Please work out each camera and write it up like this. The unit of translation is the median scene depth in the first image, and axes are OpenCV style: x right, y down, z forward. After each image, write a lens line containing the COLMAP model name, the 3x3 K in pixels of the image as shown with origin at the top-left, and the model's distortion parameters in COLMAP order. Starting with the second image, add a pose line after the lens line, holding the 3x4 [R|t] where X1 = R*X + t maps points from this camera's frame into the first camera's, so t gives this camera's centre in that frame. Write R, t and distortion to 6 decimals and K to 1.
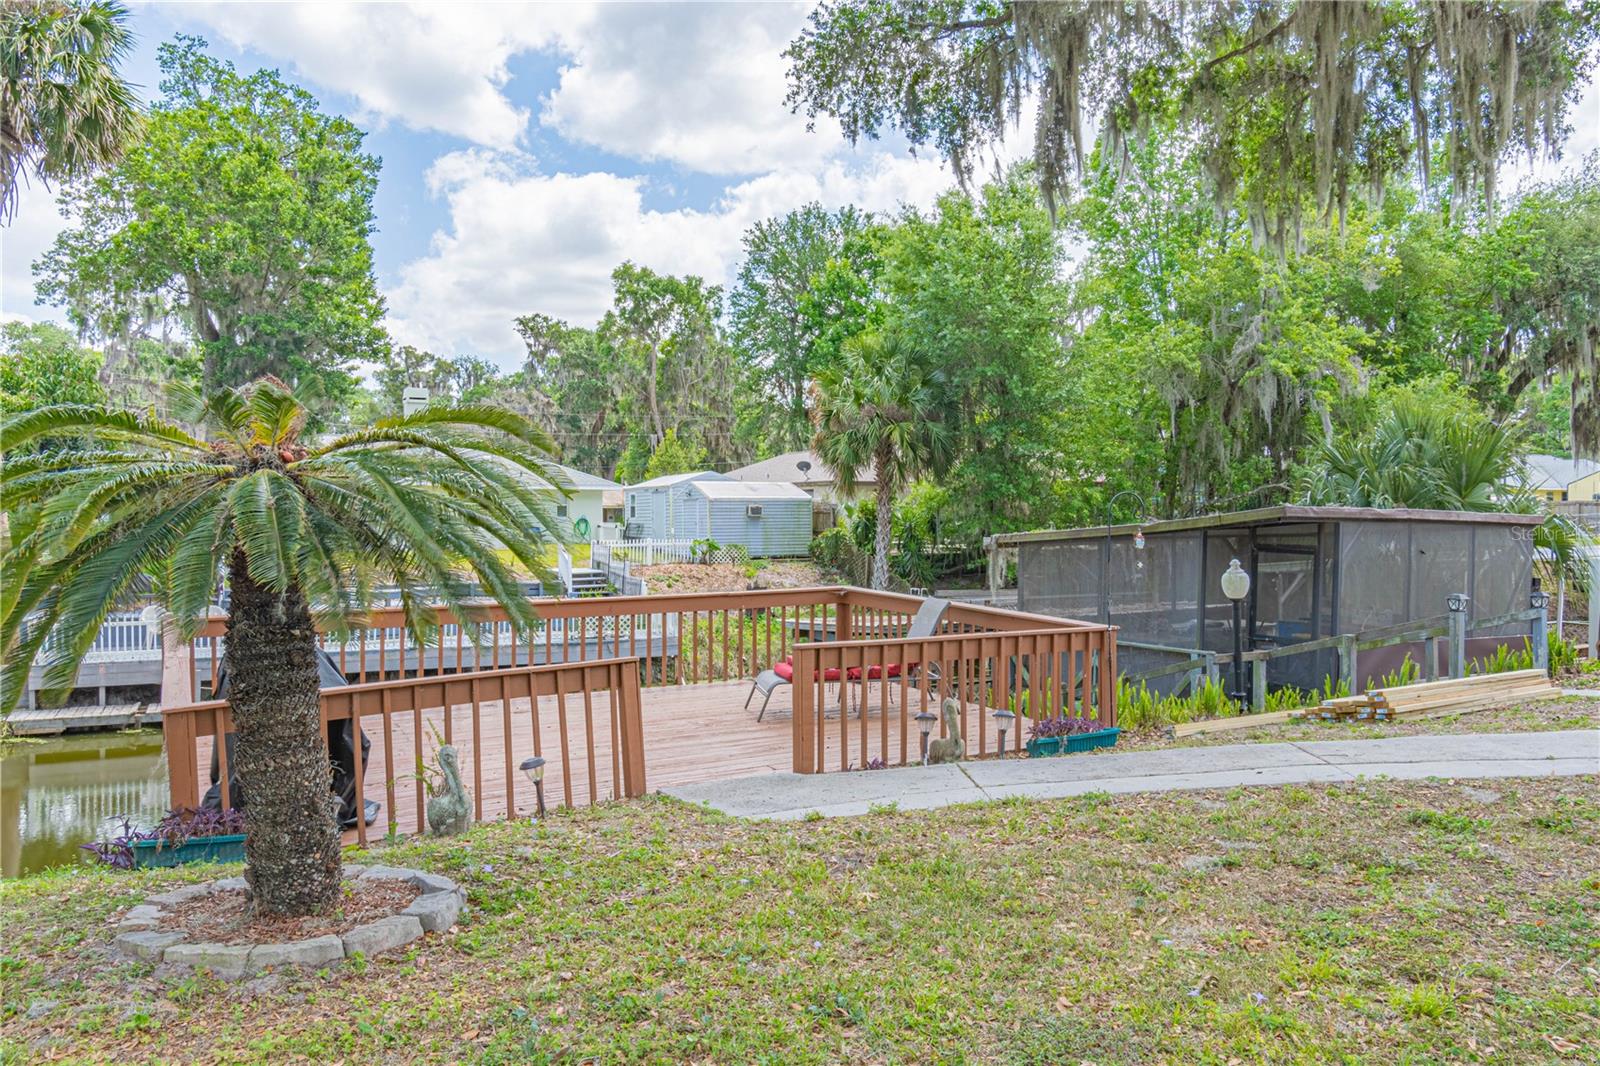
lens RADIAL K [[1176.2, 0, 808.9], [0, 1176.2, 526.9], [0, 0, 1]] dist [-0.007238, 0.005518]
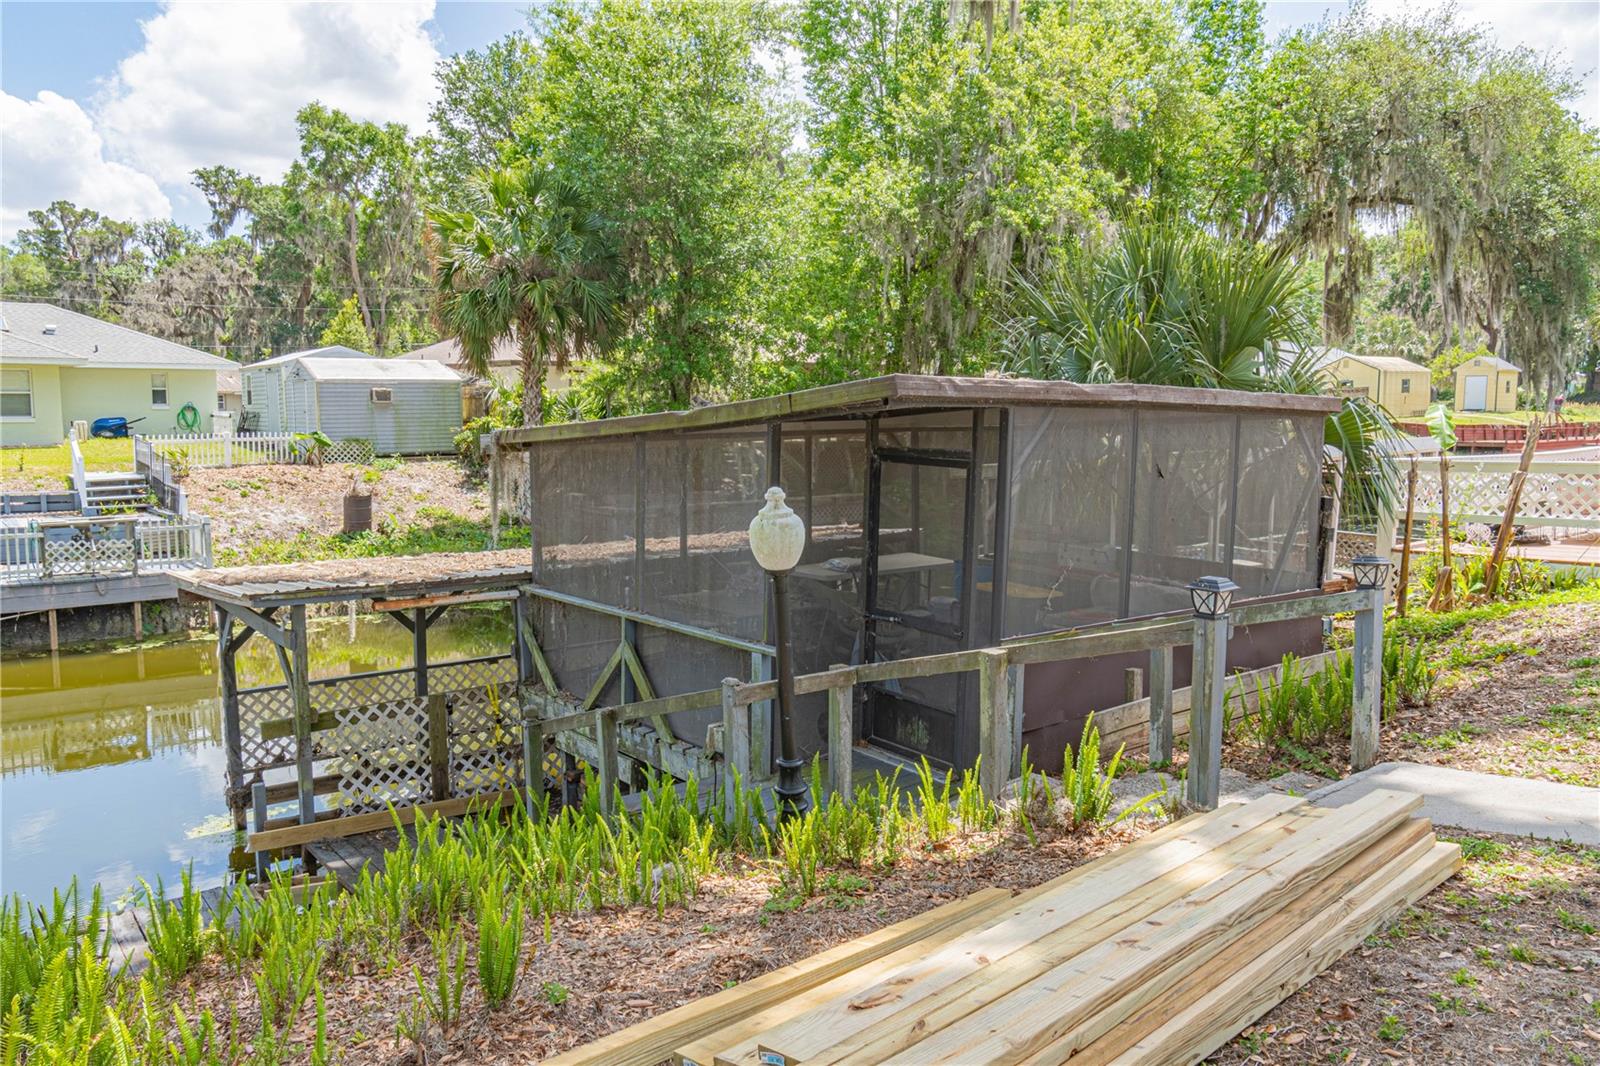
lens RADIAL K [[1176.2, 0, 808.9], [0, 1176.2, 526.9], [0, 0, 1]] dist [-0.007238, 0.005518]
pose [[0.984056, -0.017744, 0.176970, 0.069735], [0.000982, 0.995538, 0.094358, -0.000183], [-0.177854, -0.092680, 0.979683, 0.127731]]
